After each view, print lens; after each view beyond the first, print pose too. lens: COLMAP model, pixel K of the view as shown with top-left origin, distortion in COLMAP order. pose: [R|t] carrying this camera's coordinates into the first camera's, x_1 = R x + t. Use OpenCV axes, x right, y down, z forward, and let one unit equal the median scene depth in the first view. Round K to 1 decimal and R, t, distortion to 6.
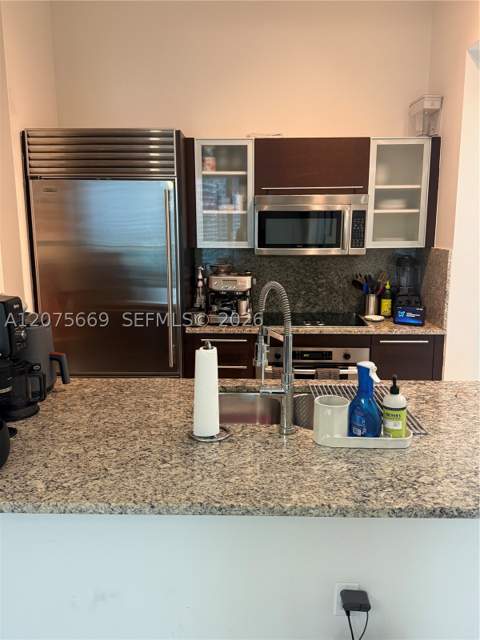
lens RADIAL K [[516.3, 0, 240.0], [0, 516.3, 320.0], [0, 0, 1]] dist [0.008354, -0.000335]
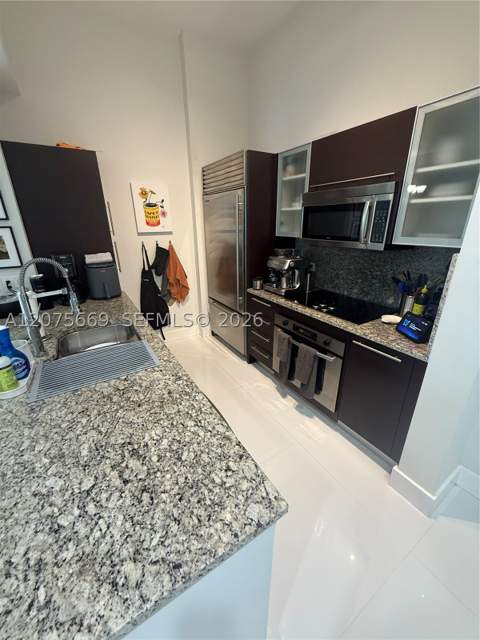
lens RADIAL K [[259.0, 0, 240.7], [0, 259.0, 315.3], [0, 0, 1]] dist [-0.000515, -0.000004]
pose [[0.555030, 0.281202, -0.782858, 0.507261], [-0.146975, 0.959472, 0.240439, -0.089923], [0.818743, -0.018390, 0.573866, 0.520144]]
